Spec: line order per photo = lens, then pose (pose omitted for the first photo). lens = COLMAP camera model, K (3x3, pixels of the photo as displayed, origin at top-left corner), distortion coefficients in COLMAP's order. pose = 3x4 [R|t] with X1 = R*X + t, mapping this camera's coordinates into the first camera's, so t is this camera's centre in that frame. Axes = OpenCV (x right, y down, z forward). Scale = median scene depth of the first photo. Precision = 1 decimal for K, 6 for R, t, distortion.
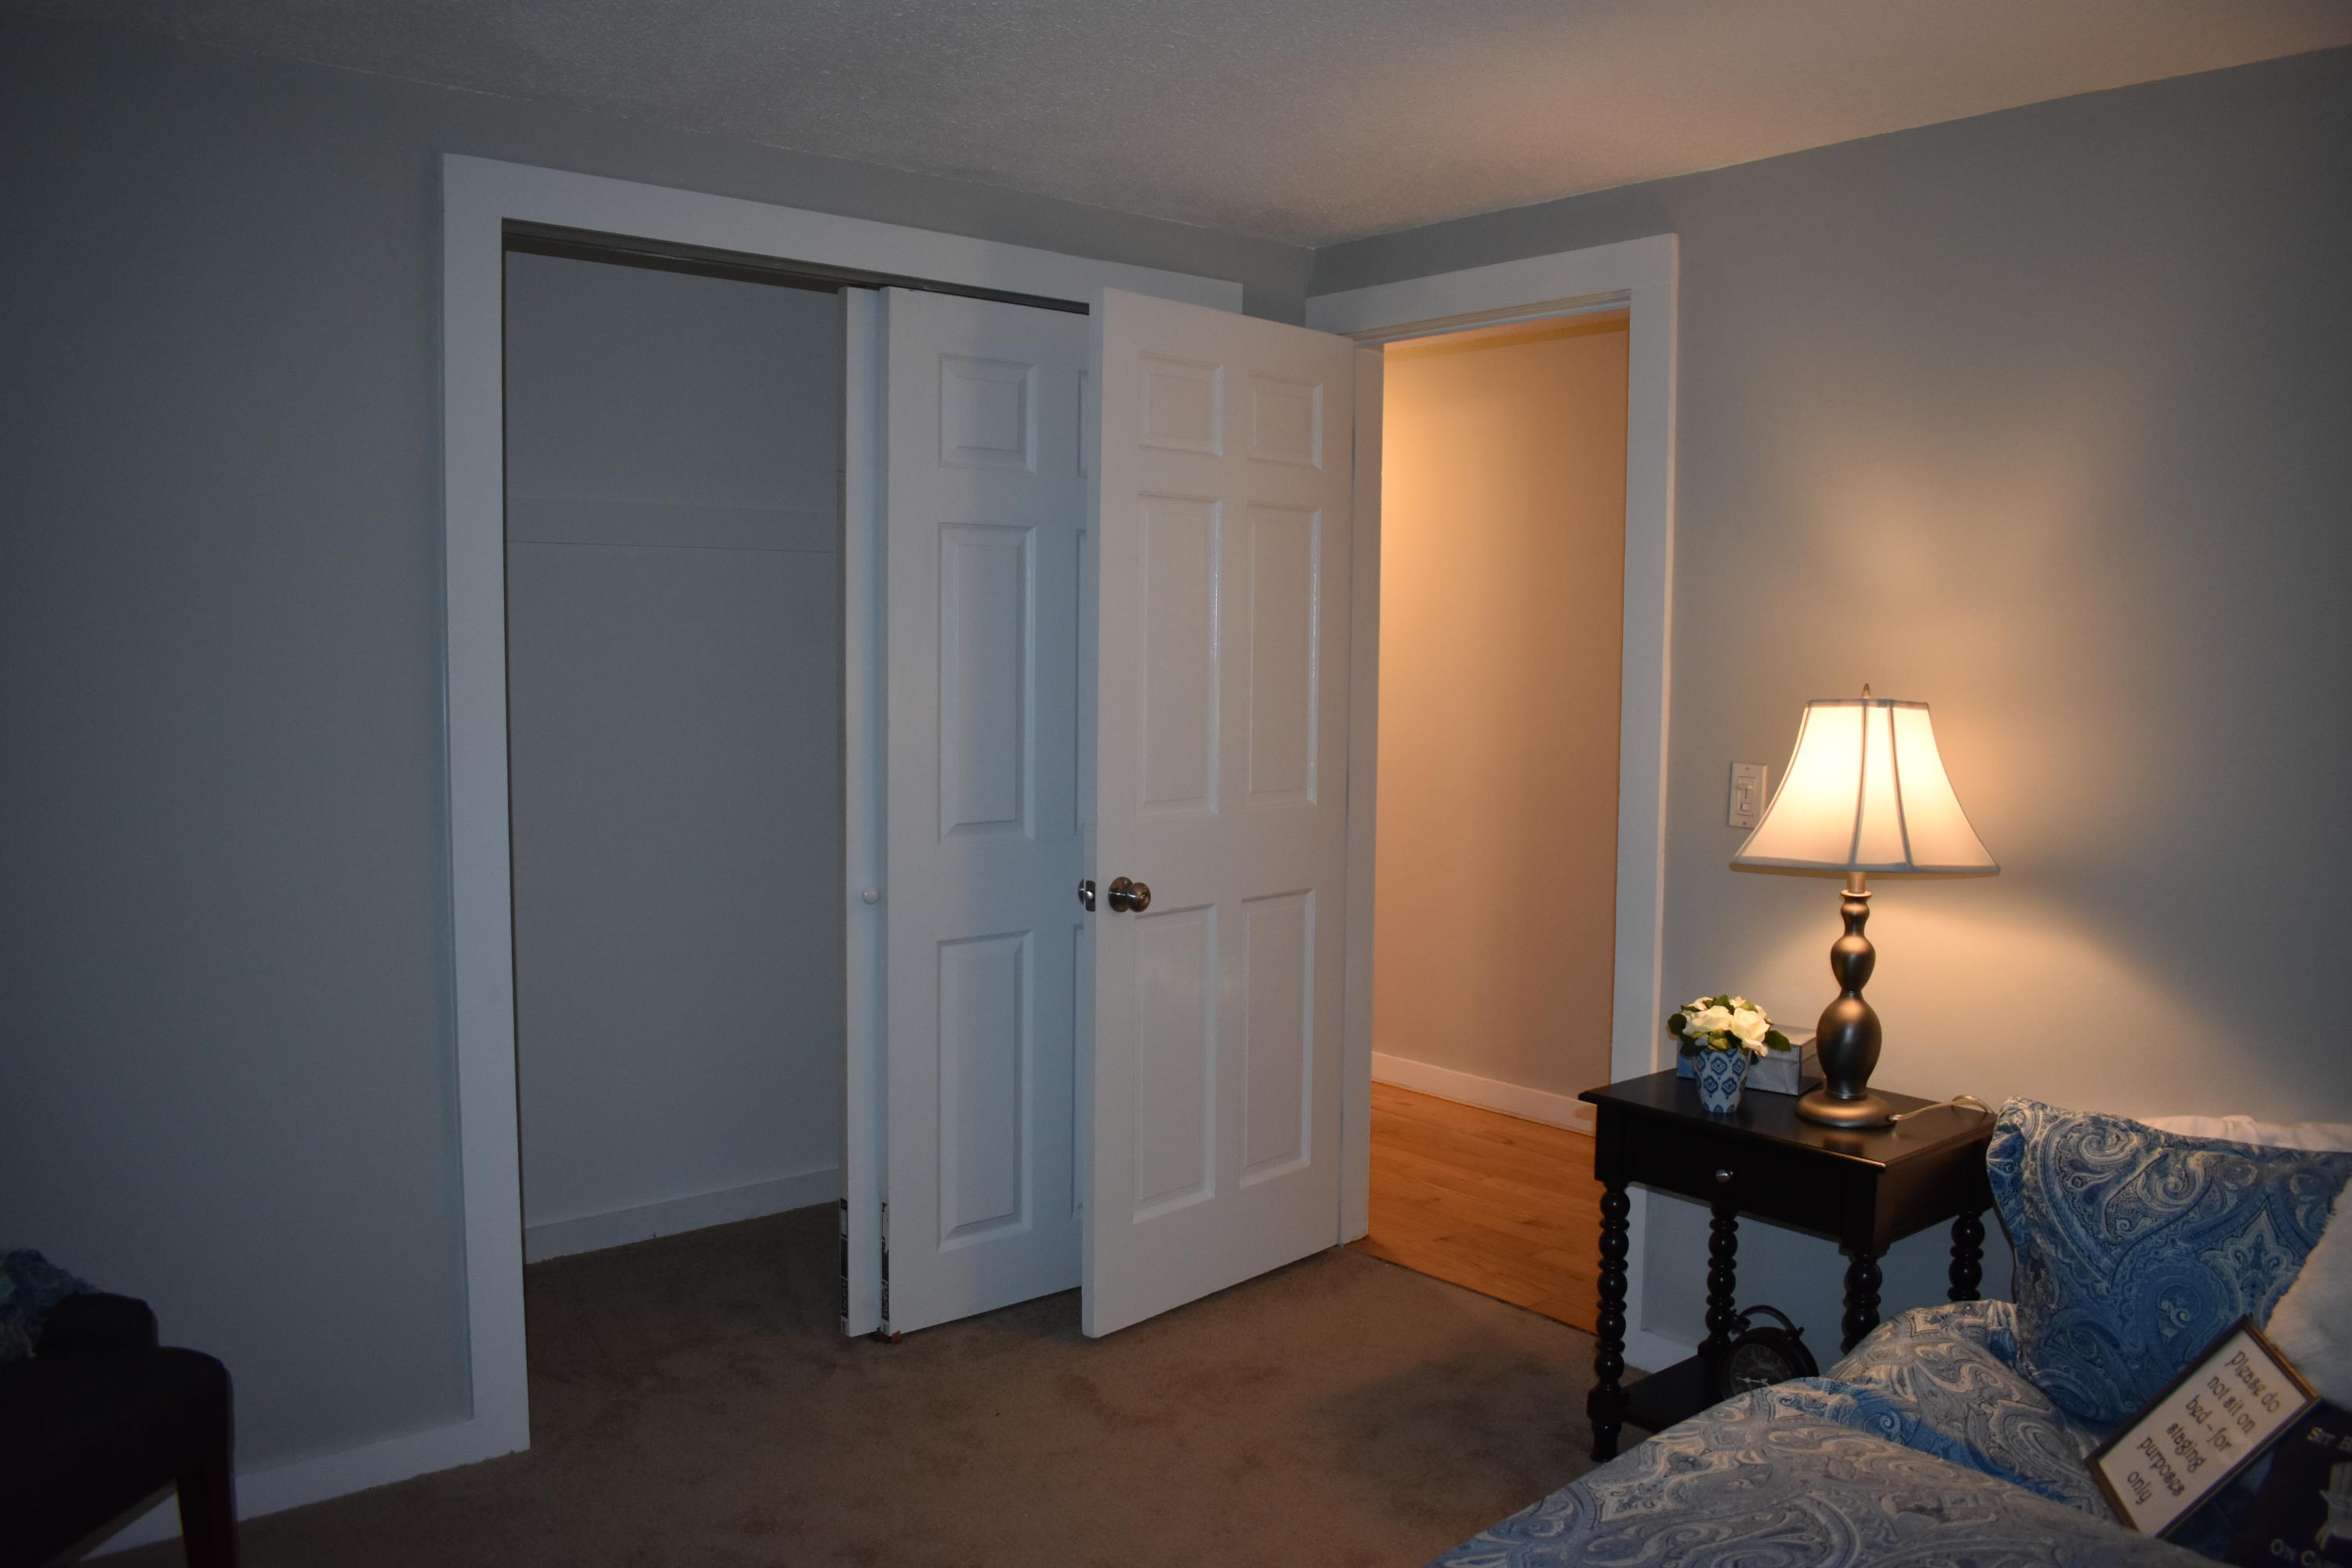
lens RADIAL K [[1860.9, 0, 1178.1], [0, 1860.9, 778.2], [0, 0, 1]] dist [-0.086590, 0.005207]
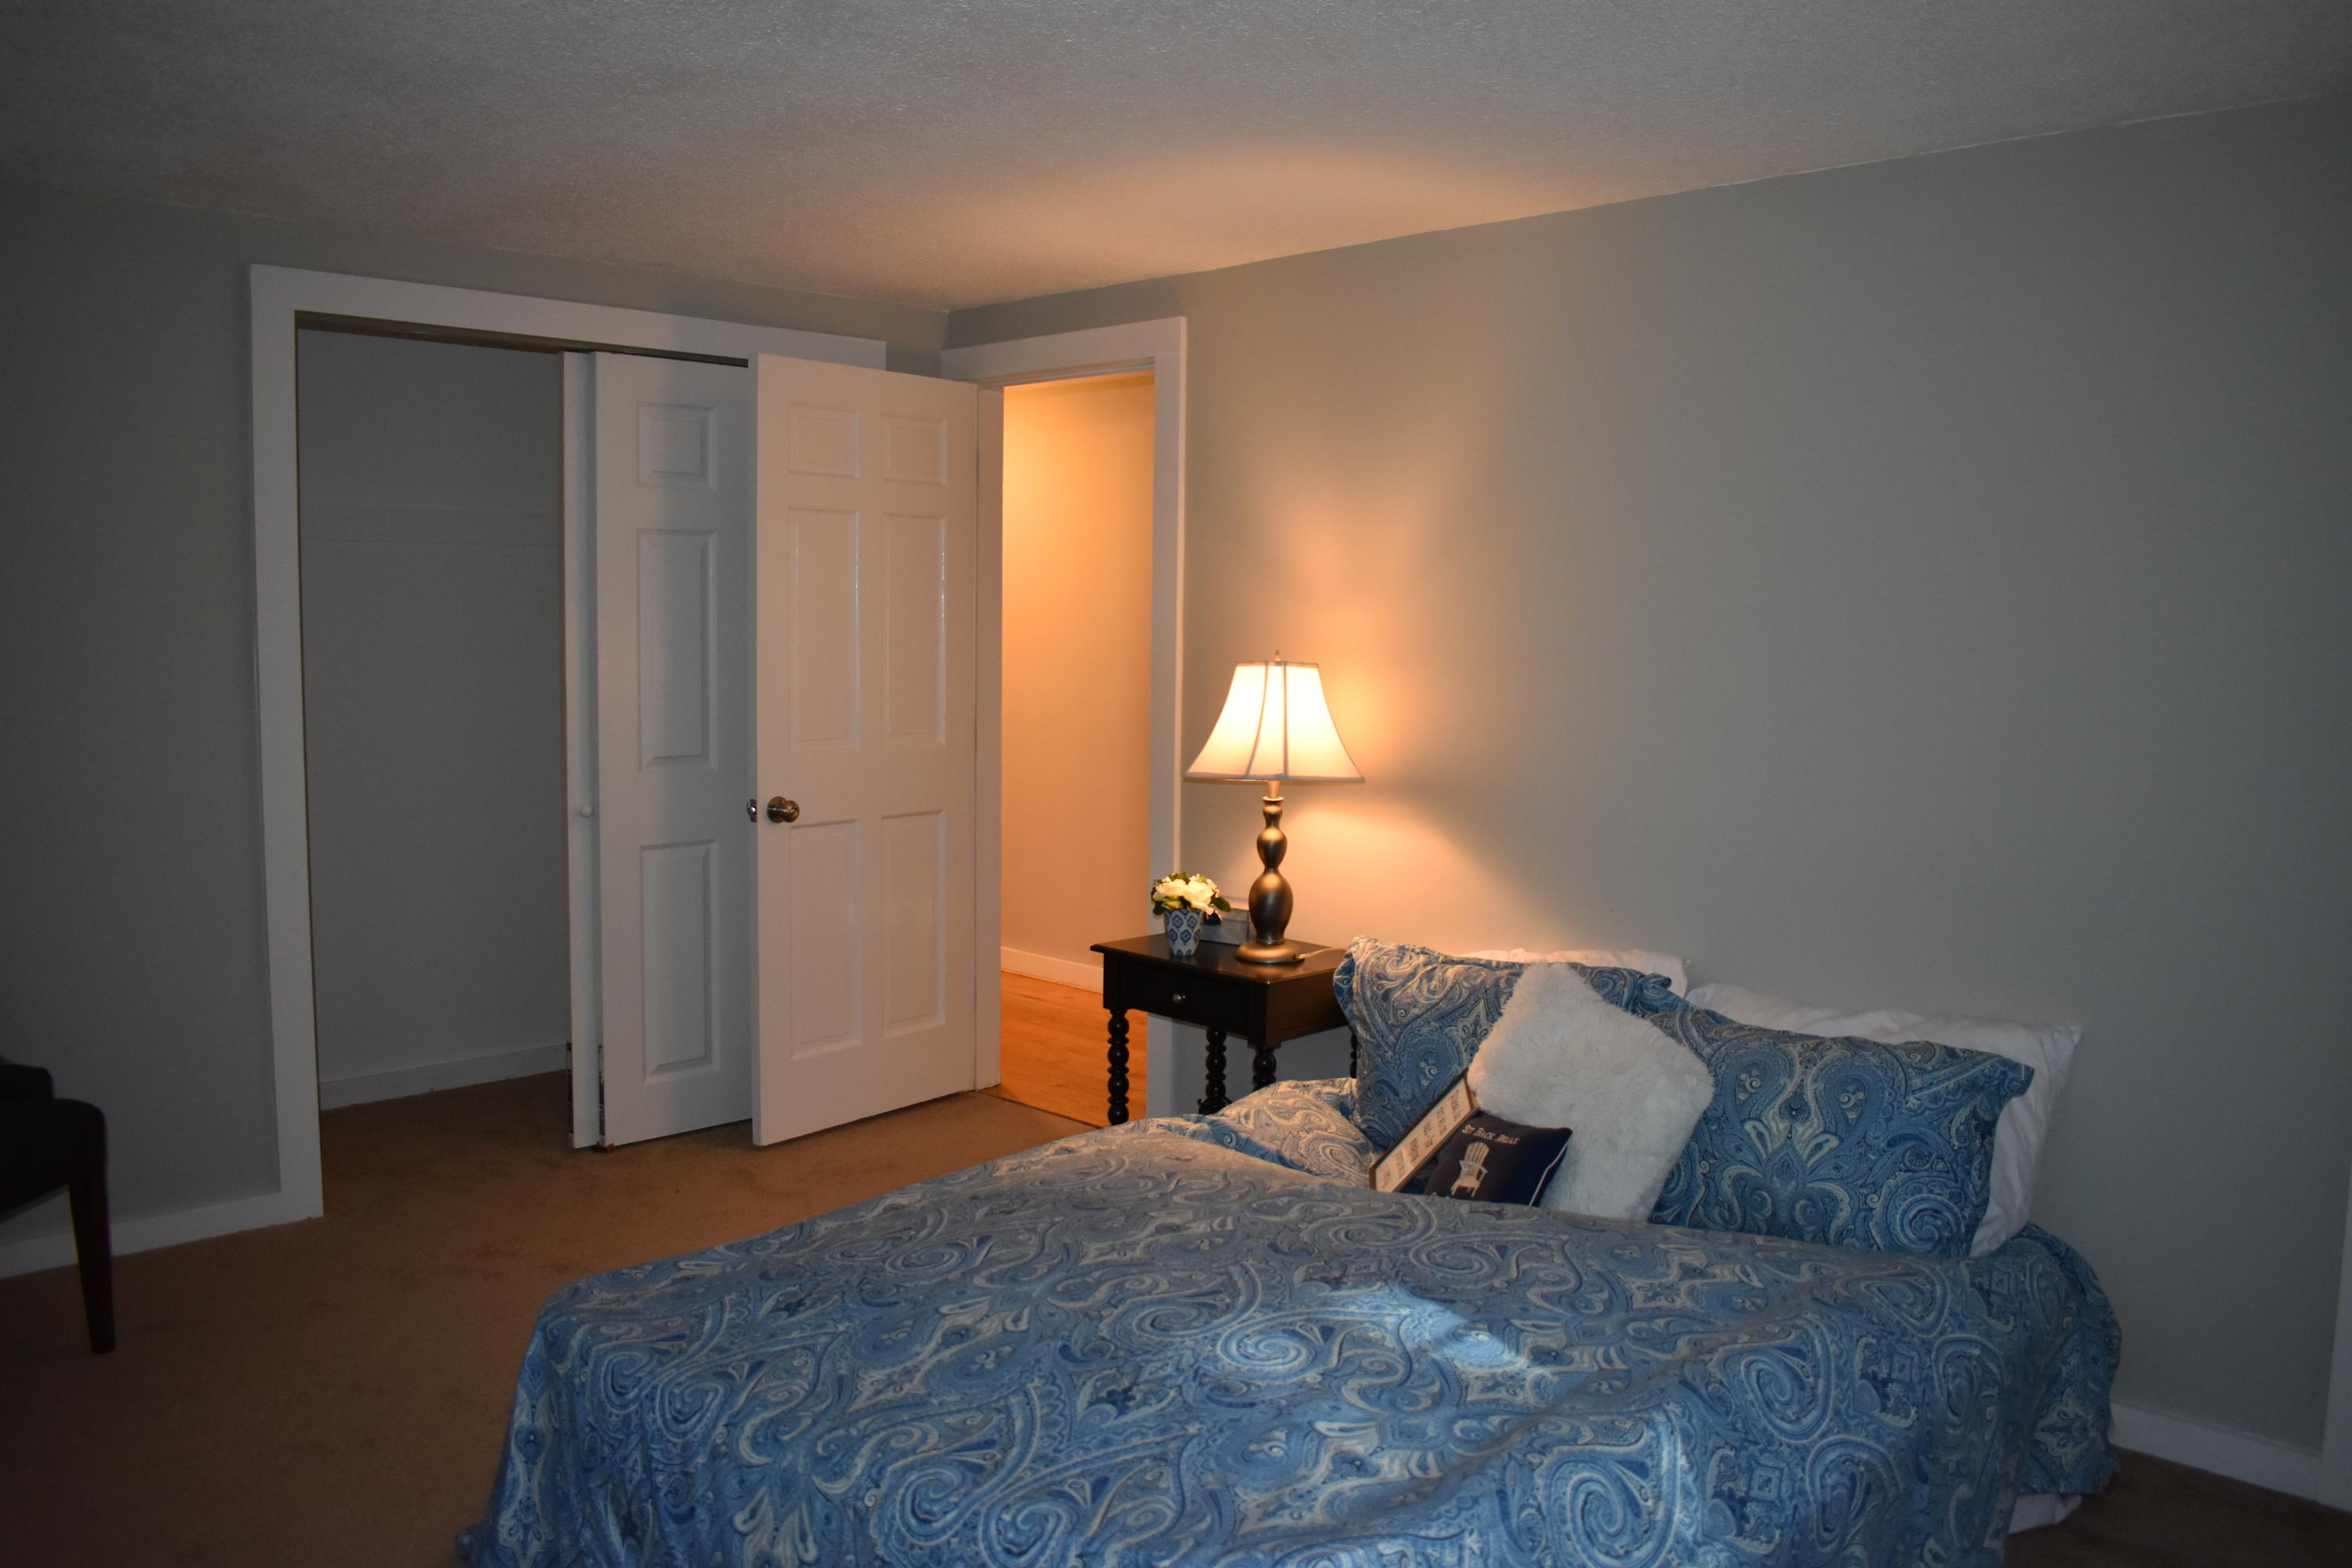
lens RADIAL K [[1860.9, 0, 1177.6], [0, 1860.9, 786.9], [0, 0, 1]] dist [-0.086590, 0.005207]
pose [[0.996763, -0.003174, 0.080334, 0.157332], [0.001673, 0.999823, 0.018744, 0.023303], [-0.080380, -0.018549, 0.996592, -0.363482]]
